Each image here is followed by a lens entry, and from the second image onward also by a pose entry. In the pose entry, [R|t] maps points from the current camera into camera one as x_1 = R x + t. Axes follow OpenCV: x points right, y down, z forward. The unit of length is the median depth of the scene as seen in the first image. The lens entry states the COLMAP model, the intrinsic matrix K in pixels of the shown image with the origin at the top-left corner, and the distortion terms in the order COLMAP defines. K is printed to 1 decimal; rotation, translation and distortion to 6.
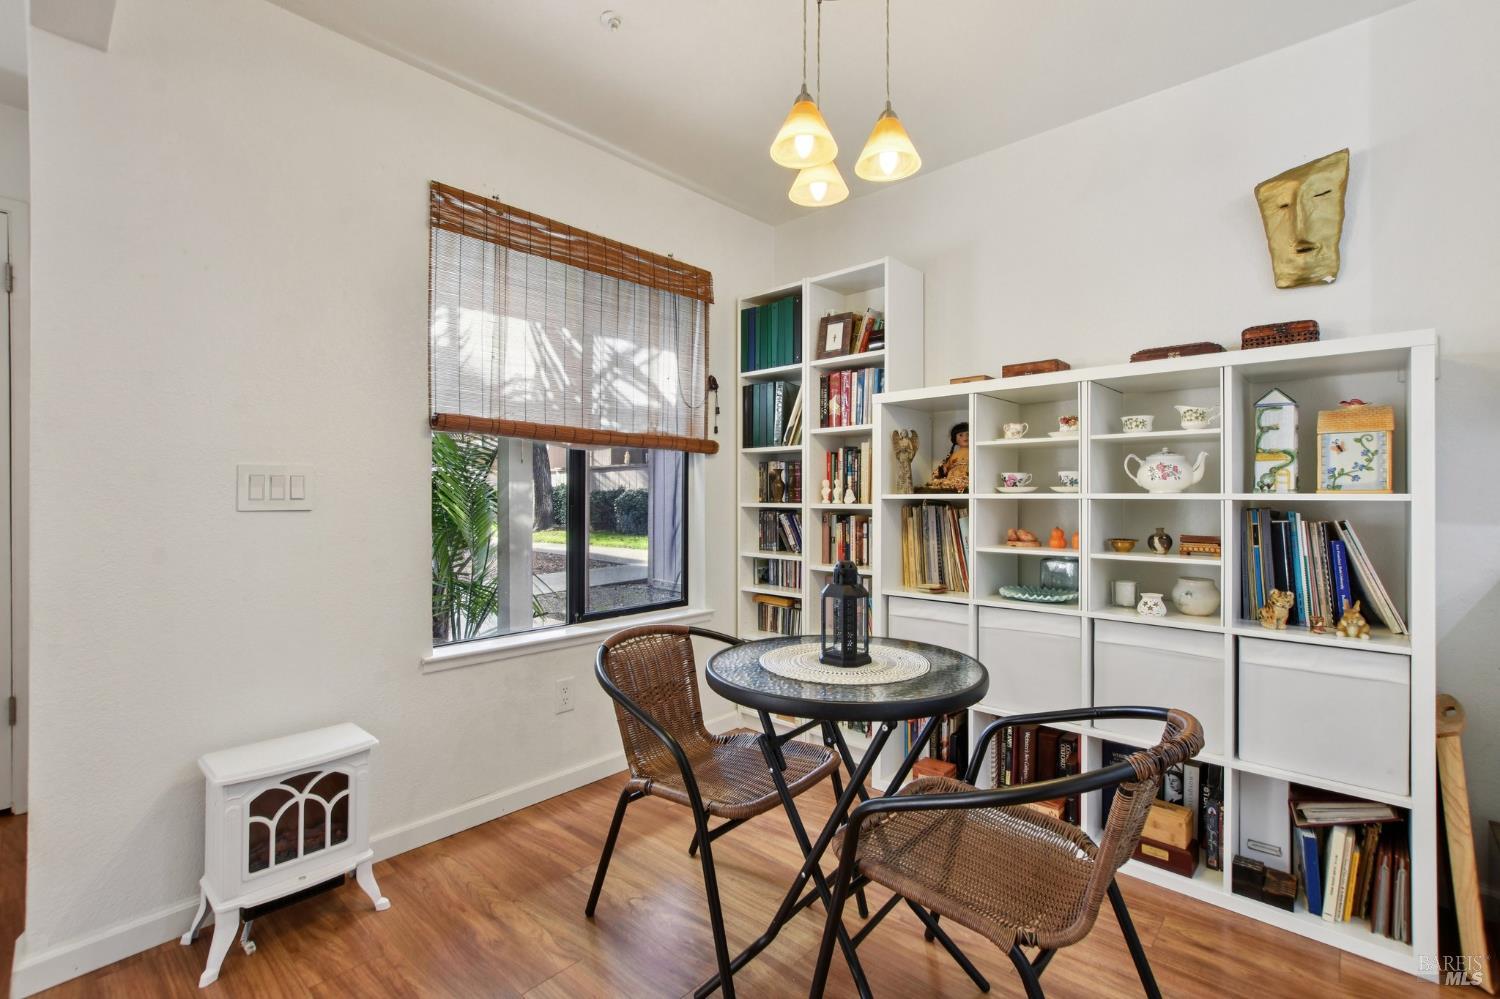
lens RADIAL K [[669.4, 0, 757.3], [0, 669.4, 490.2], [0, 0, 1]] dist [-0.031646, 0.016542]
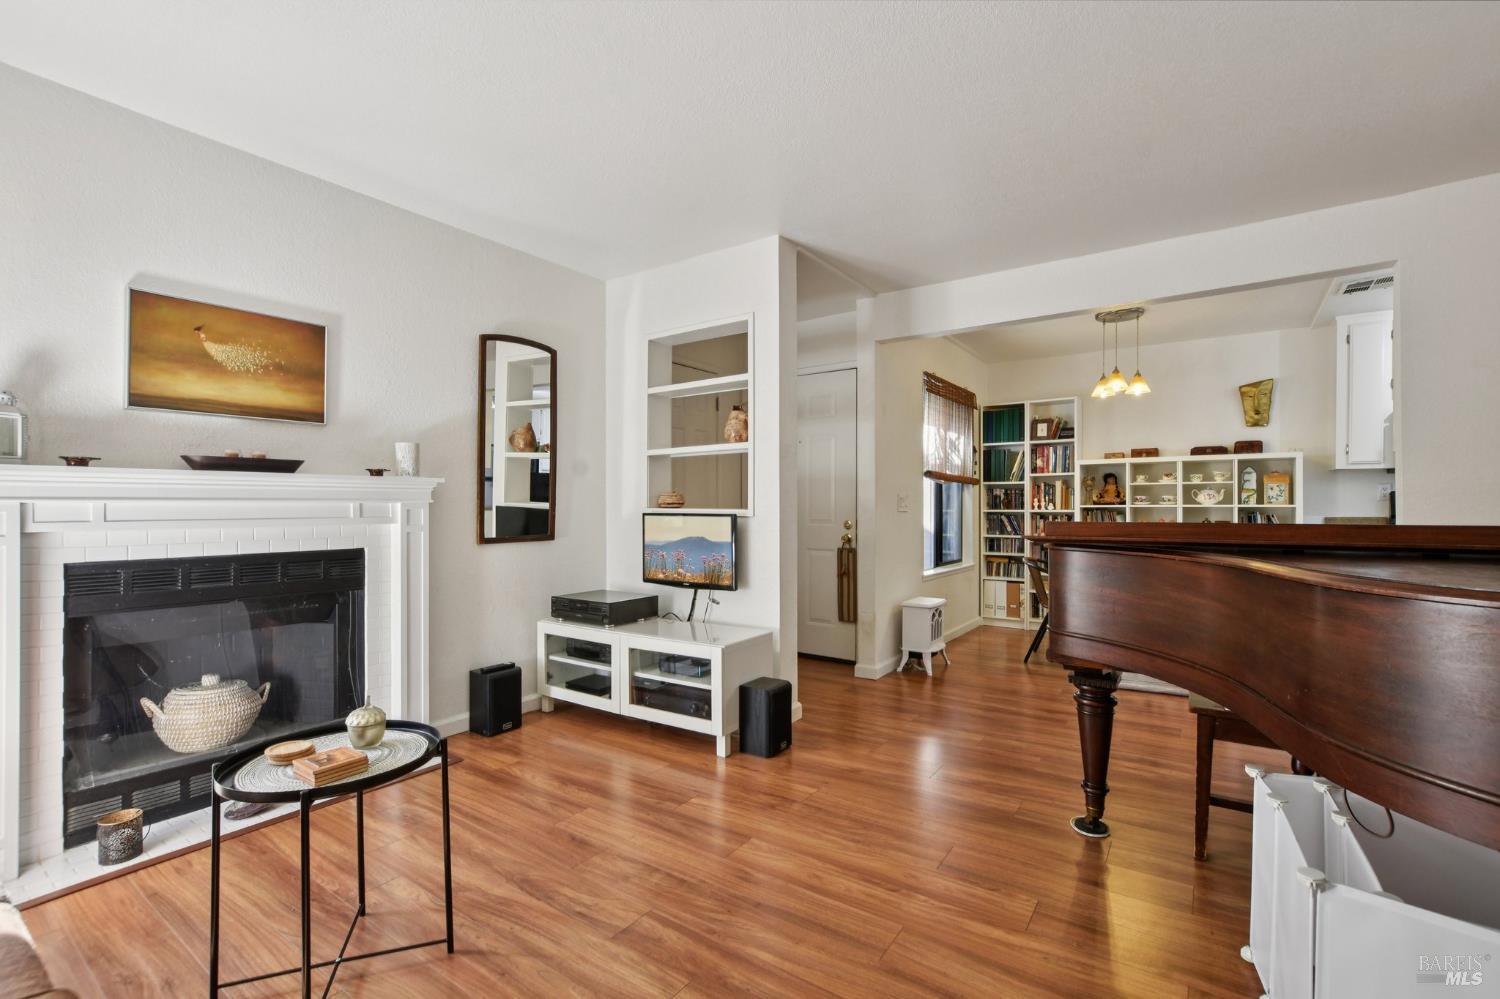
lens RADIAL K [[680.1, 0, 755.9], [0, 680.1, 511.1], [0, 0, 1]] dist [-0.000707, 0.000242]
pose [[0.988633, -0.003705, 0.150301, -1.190285], [0.001534, 0.999893, 0.014556, -0.009261], [-0.150339, -0.014160, 0.988533, -1.061858]]
